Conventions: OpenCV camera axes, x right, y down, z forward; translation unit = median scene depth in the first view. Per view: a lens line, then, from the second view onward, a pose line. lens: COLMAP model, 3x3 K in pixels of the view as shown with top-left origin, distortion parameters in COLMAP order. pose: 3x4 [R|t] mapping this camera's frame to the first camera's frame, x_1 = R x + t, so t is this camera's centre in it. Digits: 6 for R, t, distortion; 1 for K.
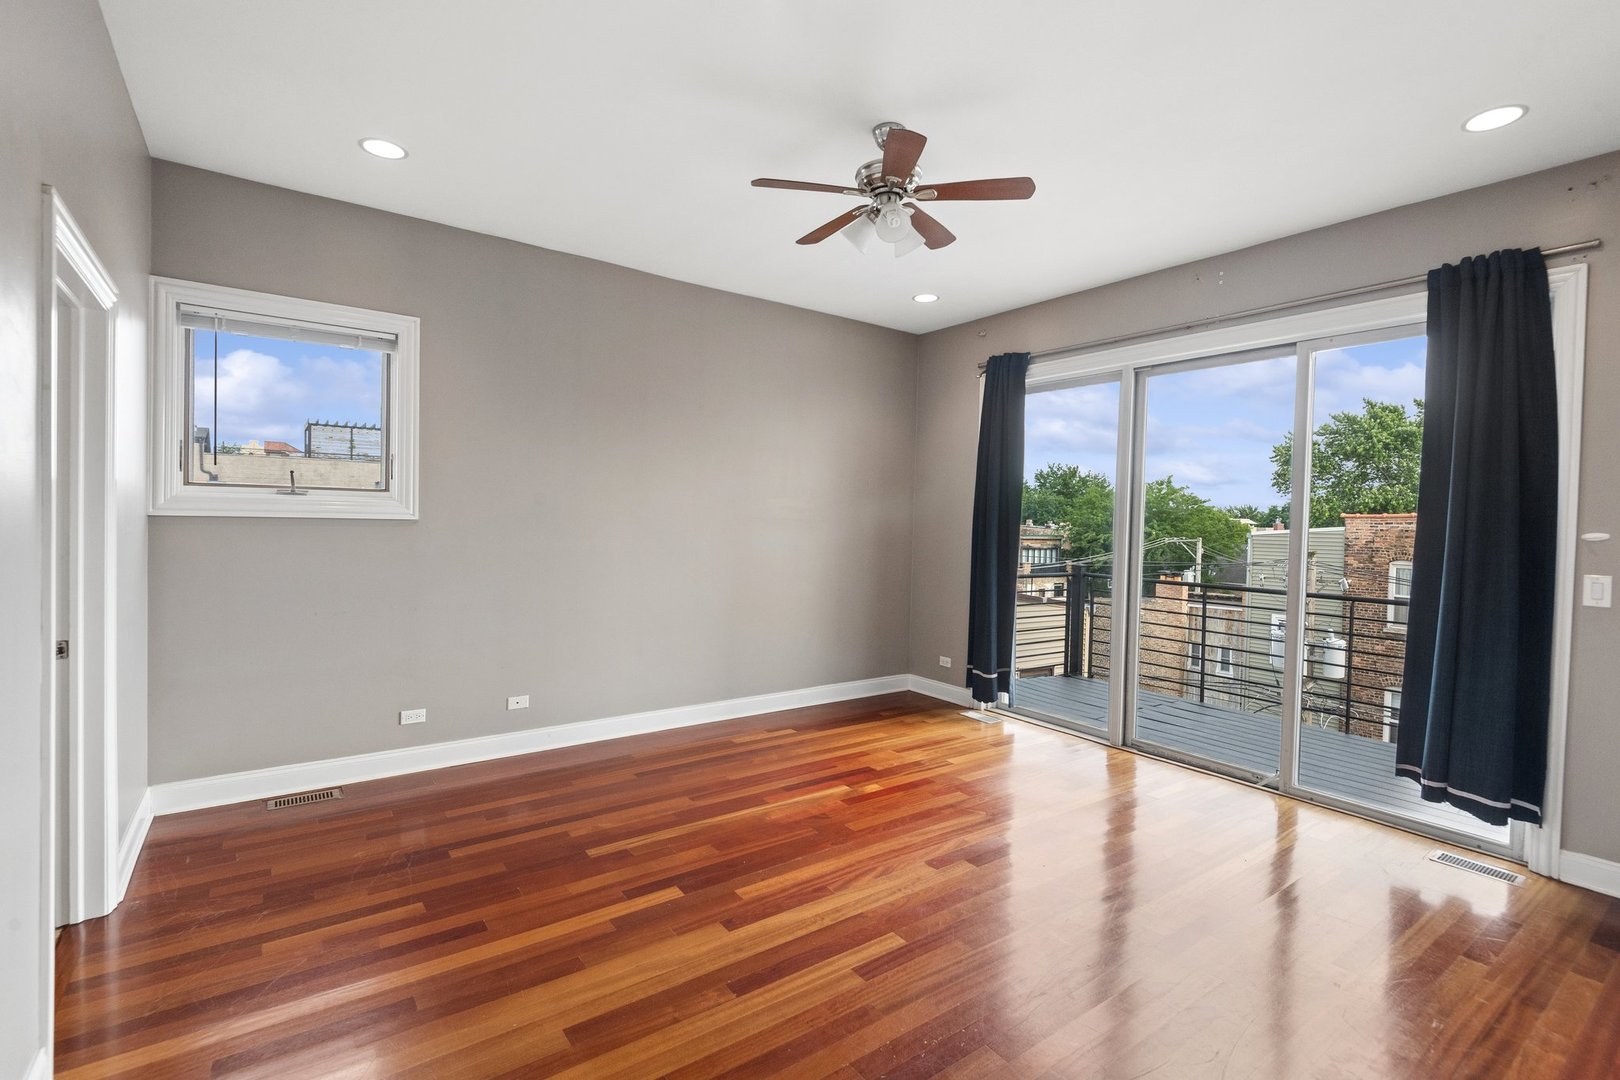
lens RADIAL K [[737.7, 0, 803.9], [0, 737.7, 533.4], [0, 0, 1]] dist [0.033057, -0.018413]
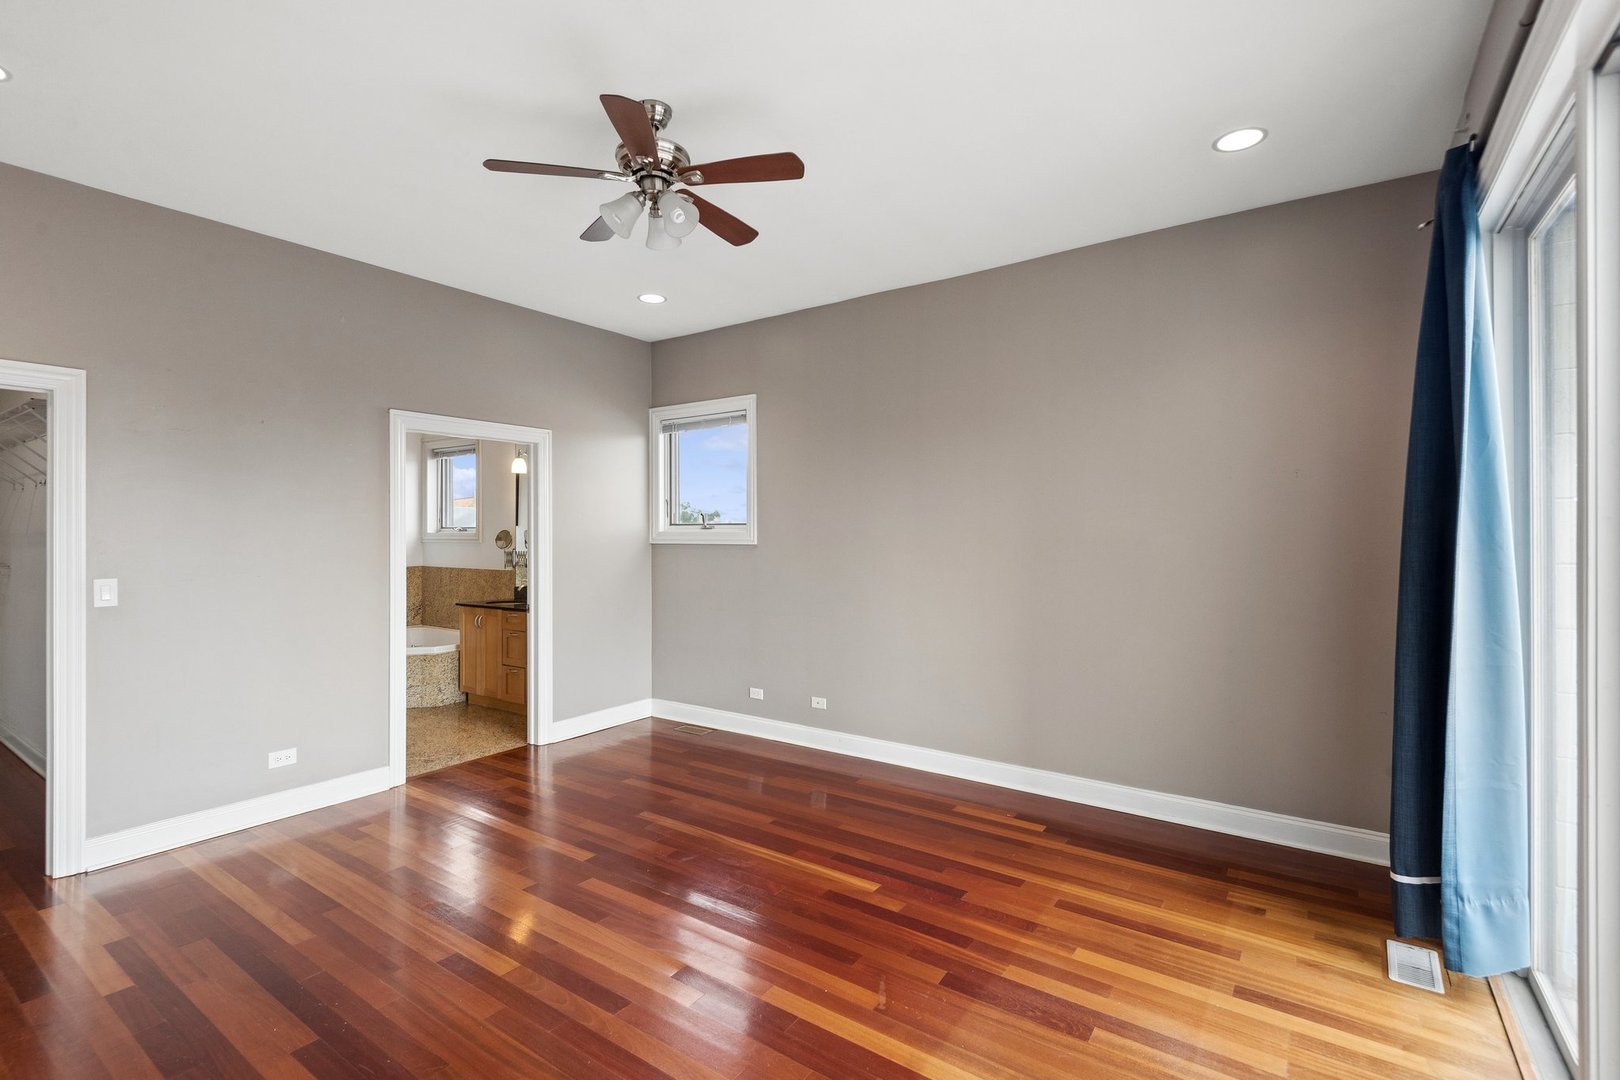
lens RADIAL K [[737.7, 0, 810.3], [0, 737.7, 535.5], [0, 0, 1]] dist [0.033057, -0.018413]
pose [[0.319420, -0.020296, -0.947396, 0.690657], [-0.010529, 0.999633, -0.024965, -0.002856], [0.947555, 0.017949, 0.319090, 0.608440]]
